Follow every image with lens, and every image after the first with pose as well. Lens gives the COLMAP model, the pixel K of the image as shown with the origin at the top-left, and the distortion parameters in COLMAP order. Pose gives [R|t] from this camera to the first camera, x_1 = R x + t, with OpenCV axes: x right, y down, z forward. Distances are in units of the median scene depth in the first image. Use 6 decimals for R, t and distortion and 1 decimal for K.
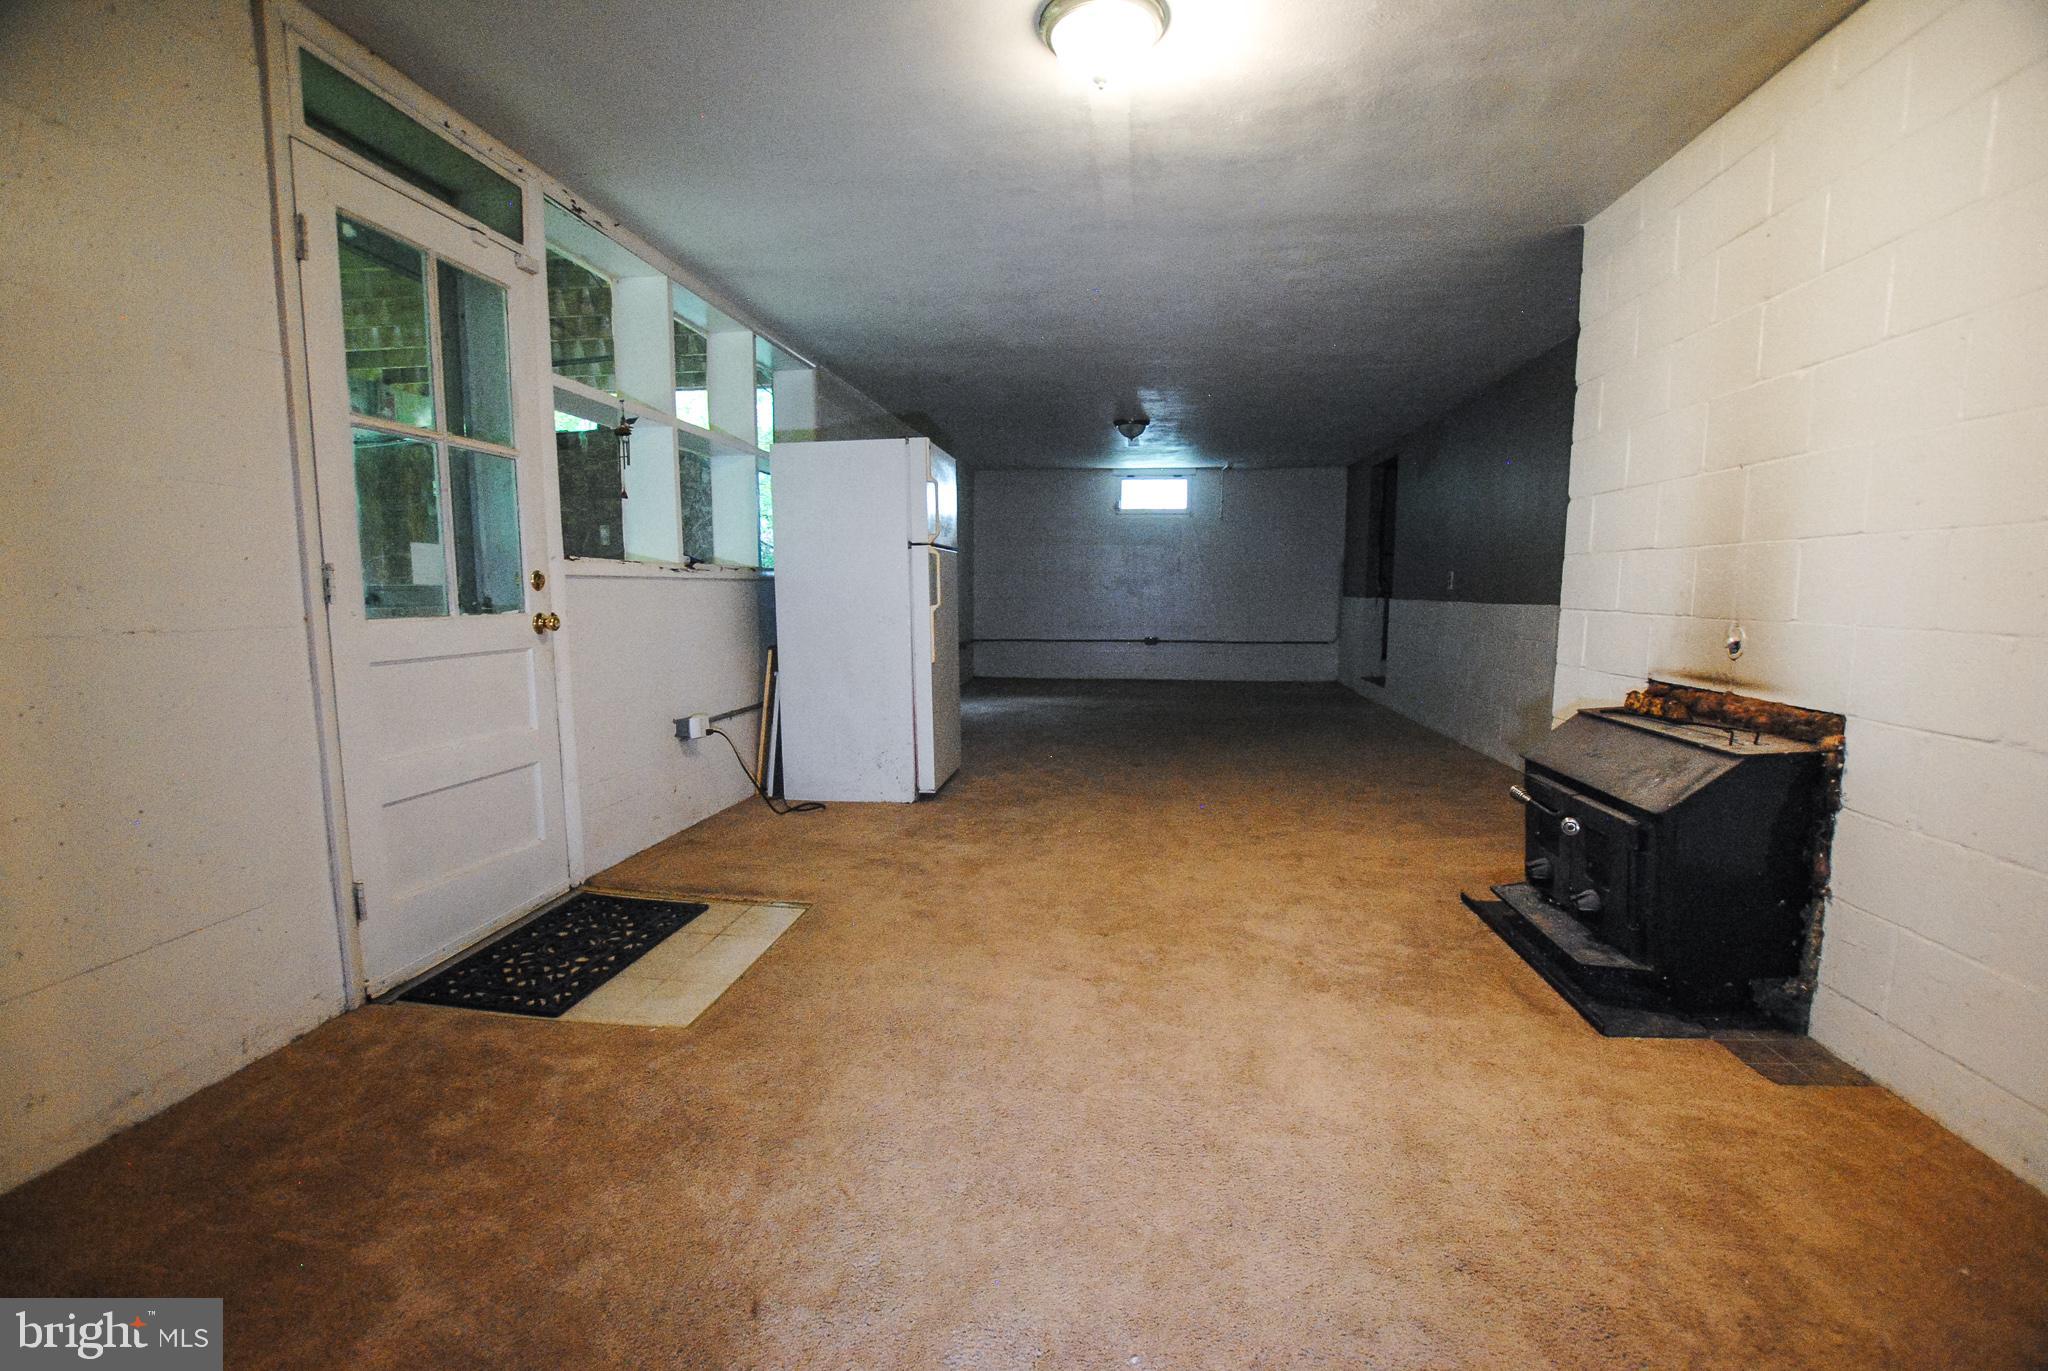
lens RADIAL K [[923.0, 0, 1033.9], [0, 923.0, 697.1], [0, 0, 1]] dist [-0.028894, 0.000940]
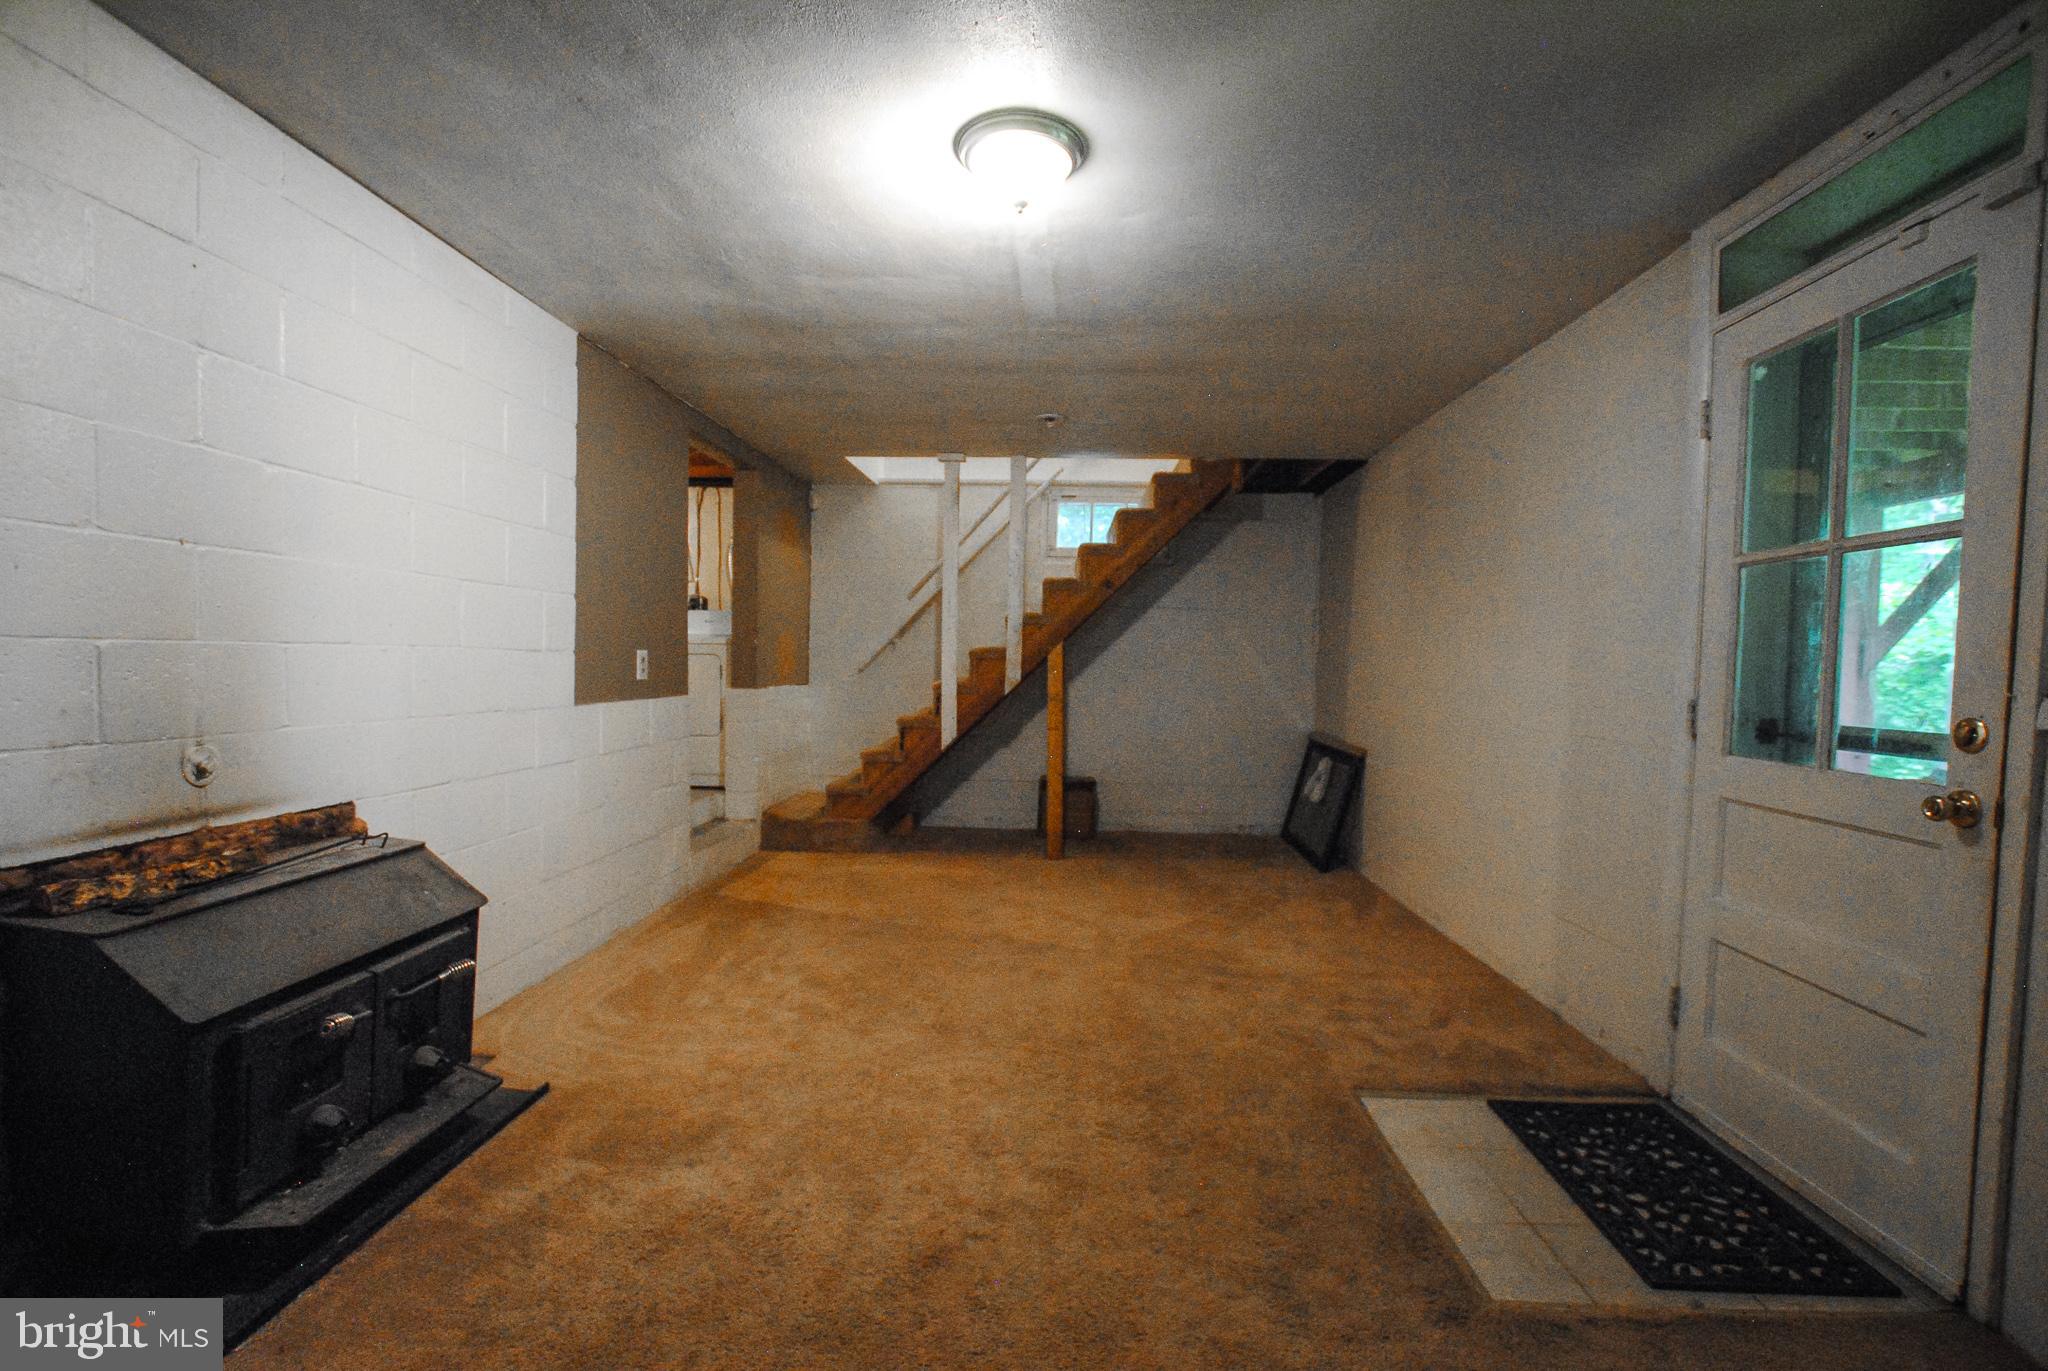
lens RADIAL K [[923.0, 0, 1033.9], [0, 923.0, 697.1], [0, 0, 1]] dist [-0.028894, 0.000940]
pose [[-0.997661, -0.020650, -0.065169, 0.095047], [-0.030756, 0.986943, 0.158105, -0.260801], [0.061053, 0.159740, -0.985269, 1.773521]]
